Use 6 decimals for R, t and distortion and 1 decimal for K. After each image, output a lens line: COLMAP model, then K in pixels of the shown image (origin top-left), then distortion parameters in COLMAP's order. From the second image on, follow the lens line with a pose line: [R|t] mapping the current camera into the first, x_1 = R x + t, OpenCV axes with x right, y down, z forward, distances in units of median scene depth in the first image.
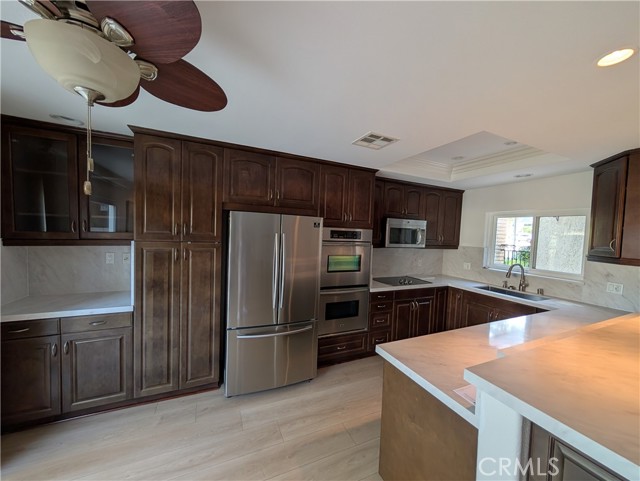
lens RADIAL K [[242.0, 0, 322.2], [0, 242.0, 243.7], [0, 0, 1]] dist [-0.000419, 0.000980]
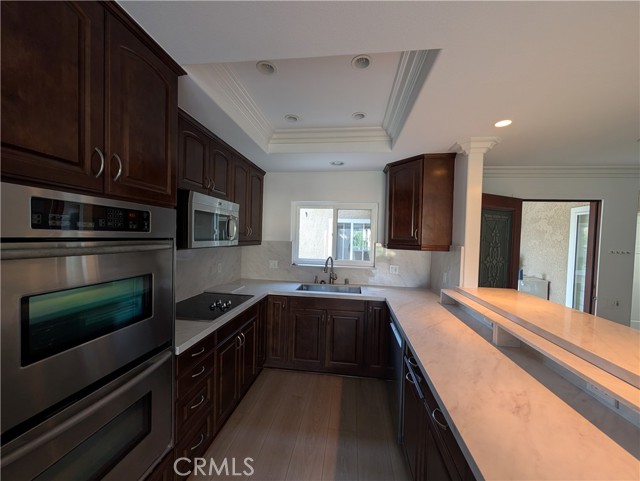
lens RADIAL K [[242.0, 0, 321.3], [0, 242.0, 243.7], [0, 0, 1]] dist [-0.000419, 0.000980]
pose [[0.528723, -0.048261, 0.847422, -0.025736], [0.031647, 0.998809, 0.037137, -0.007224], [-0.848204, 0.007183, 0.529620, 0.682816]]
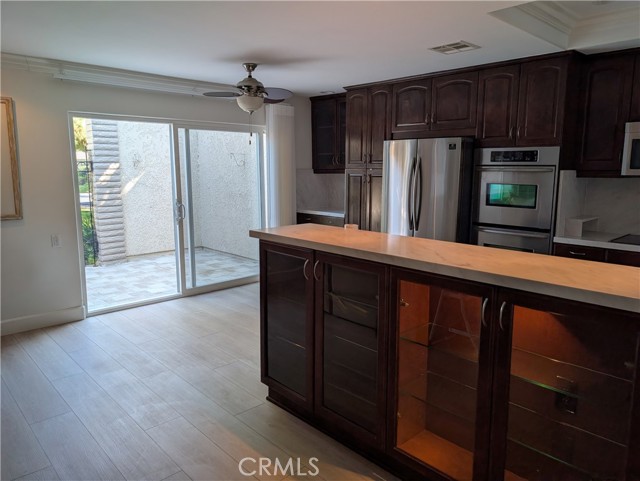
lens RADIAL K [[458.6, 0, 326.4], [0, 458.6, 233.0], [0, 0, 1]] dist [0.039518, -0.034977]
pose [[0.329137, 0.100476, -0.938921, 1.459136], [-0.036272, 0.994934, 0.093755, 0.098094], [0.943585, 0.003198, 0.331115, -0.004596]]
